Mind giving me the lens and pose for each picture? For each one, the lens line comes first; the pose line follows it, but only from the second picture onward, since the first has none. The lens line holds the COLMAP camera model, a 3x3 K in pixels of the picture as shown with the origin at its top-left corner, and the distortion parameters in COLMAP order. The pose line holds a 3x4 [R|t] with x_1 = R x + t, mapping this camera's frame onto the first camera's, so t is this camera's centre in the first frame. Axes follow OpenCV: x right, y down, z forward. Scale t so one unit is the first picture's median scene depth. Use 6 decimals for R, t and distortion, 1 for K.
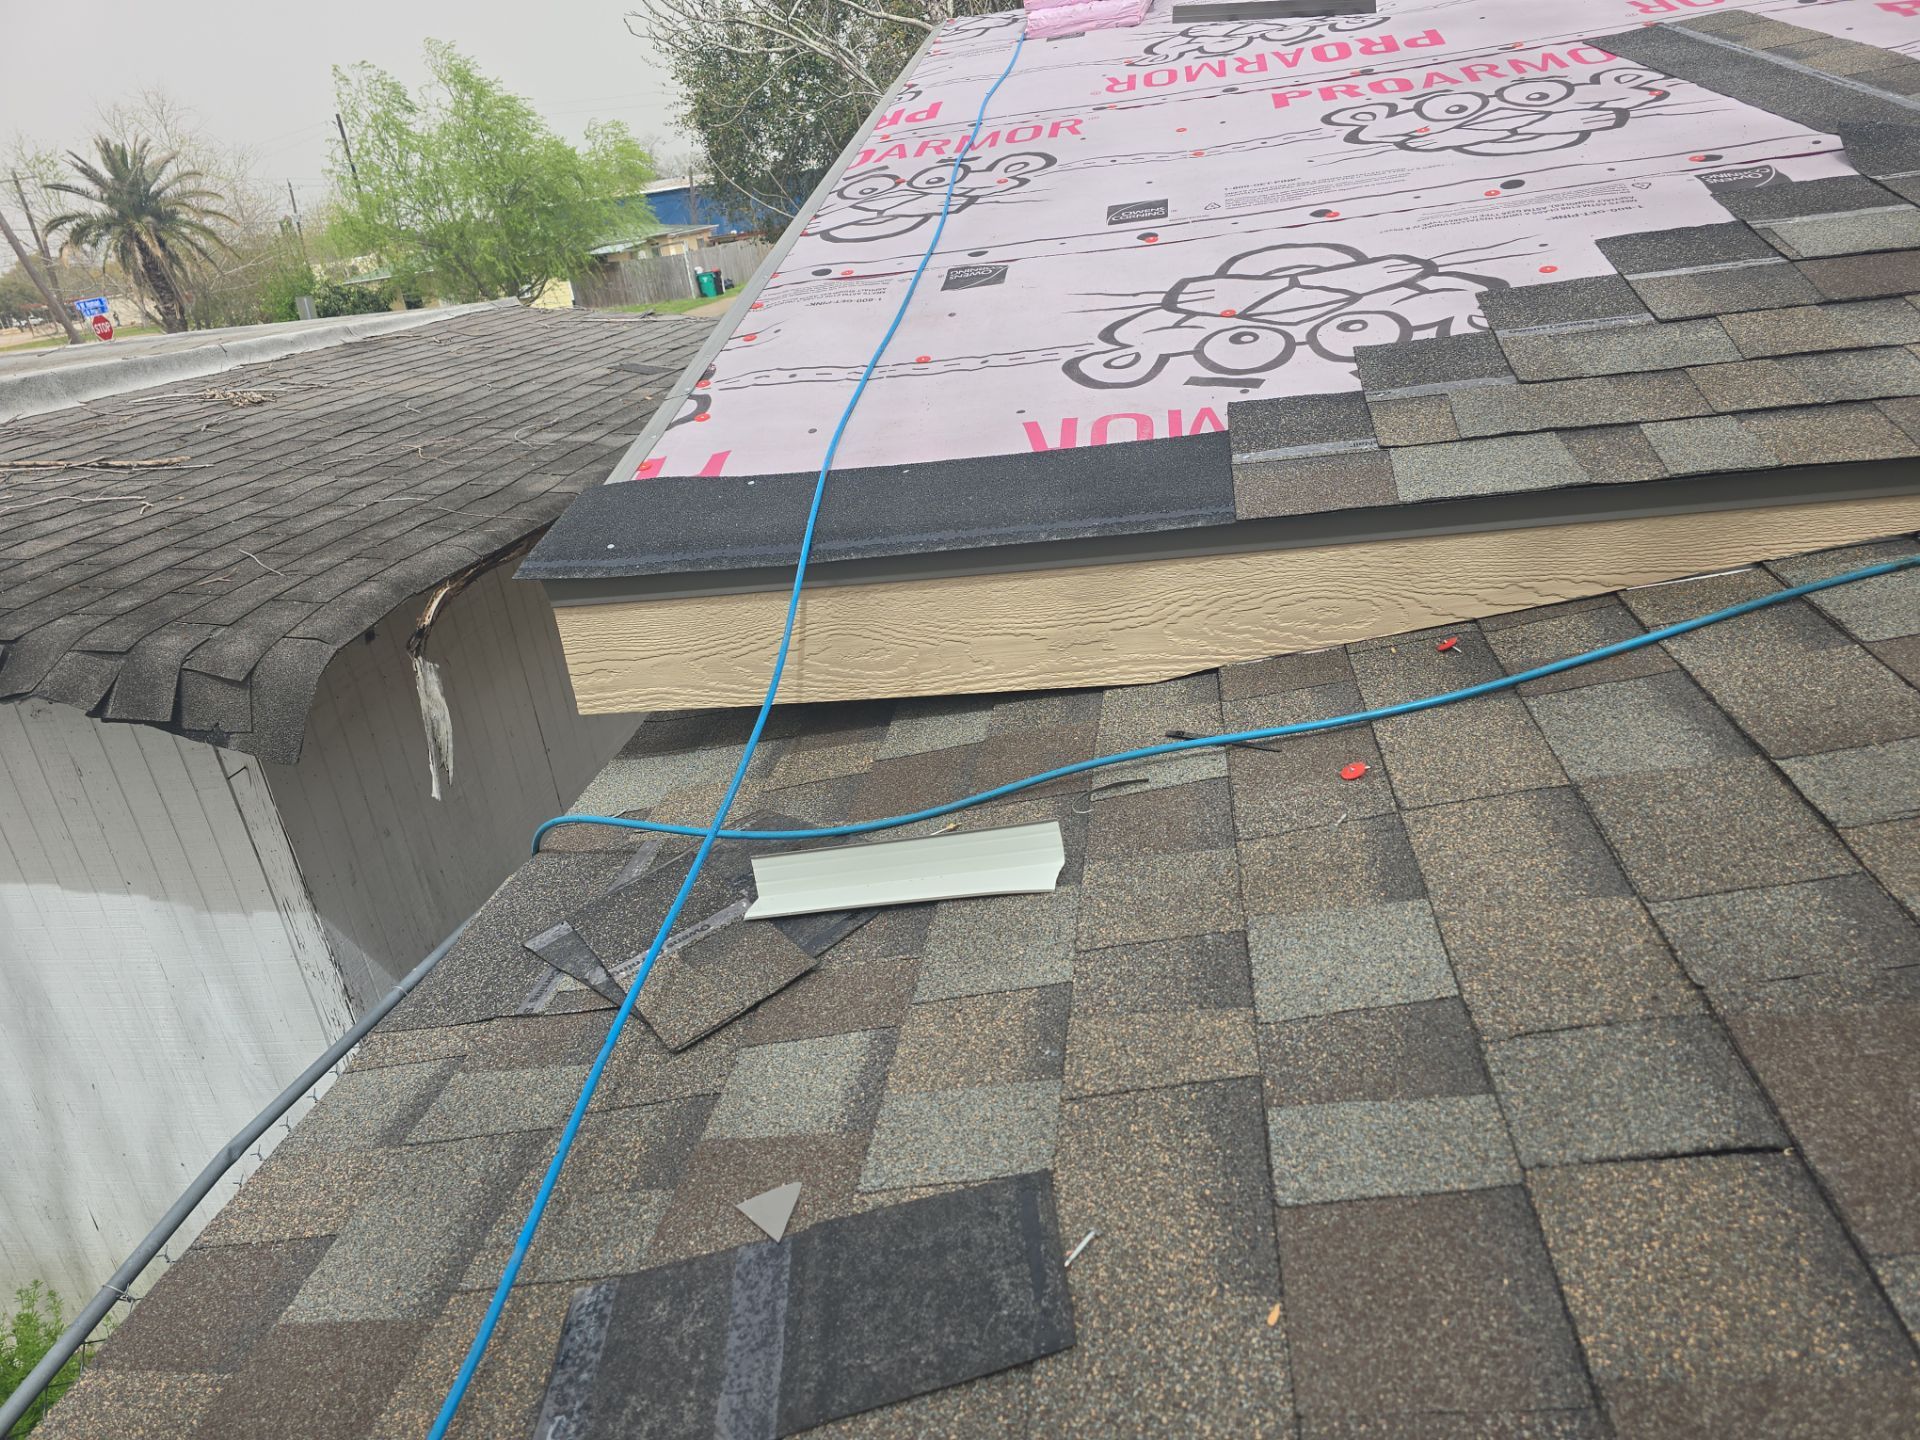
lens RADIAL K [[1285.2, 0, 960.0], [0, 1285.2, 720.0], [0, 0, 1]] dist [0.046946, -0.038630]
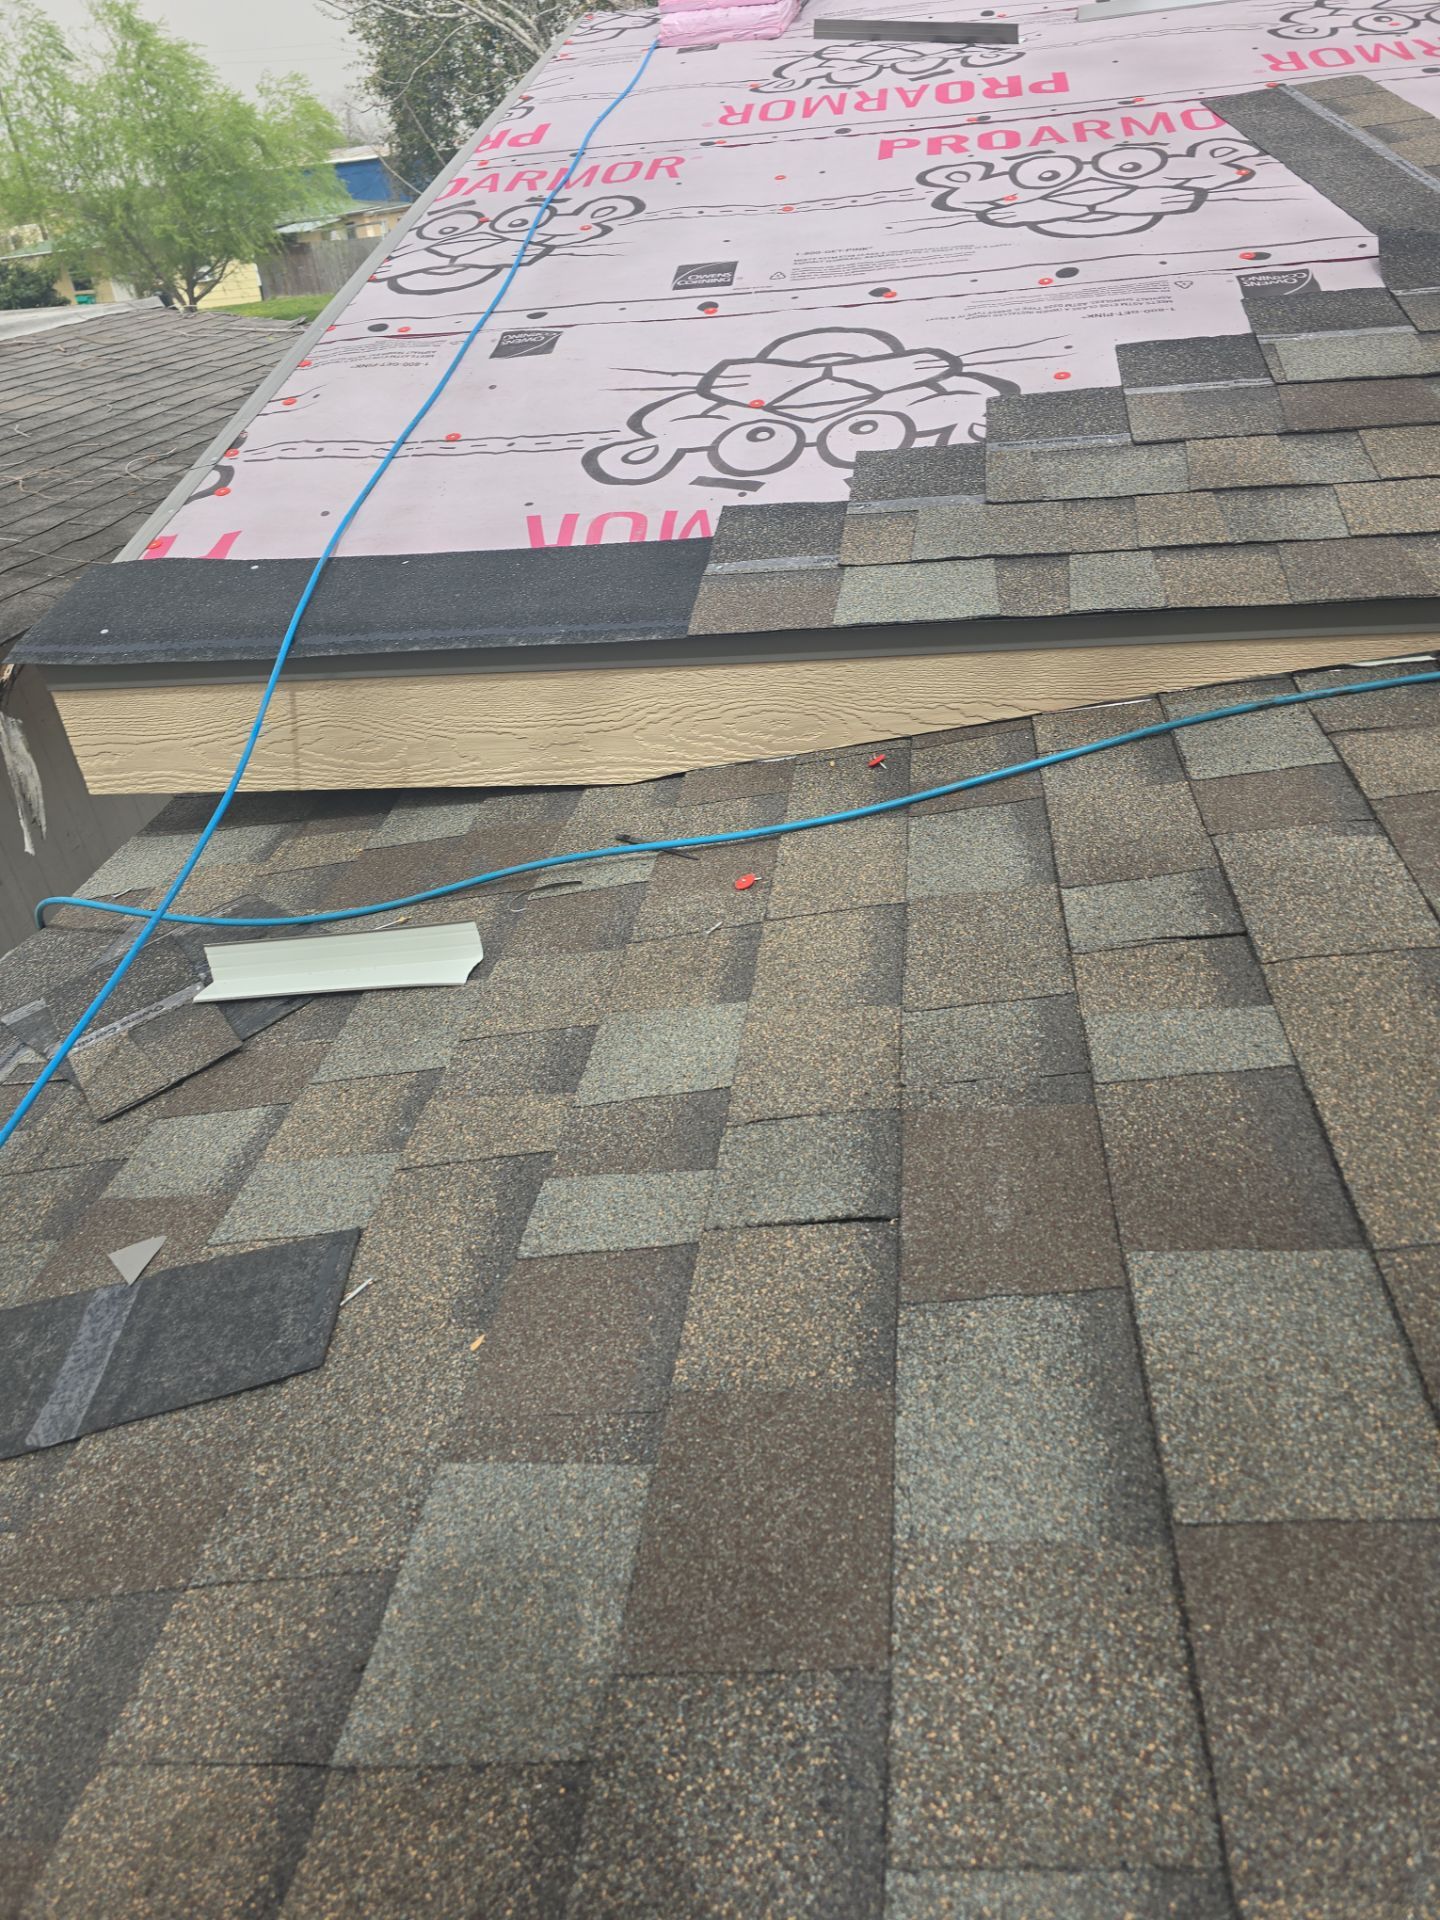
lens RADIAL K [[1276.2, 0, 724.8], [0, 1276.2, 989.6], [0, 0, 1]] dist [0.017989, -0.015729]
pose [[0.998420, 0.021002, 0.052111, 0.169844], [-0.029660, 0.984756, 0.171391, -0.042255], [-0.047717, -0.172666, 0.983824, -0.073315]]
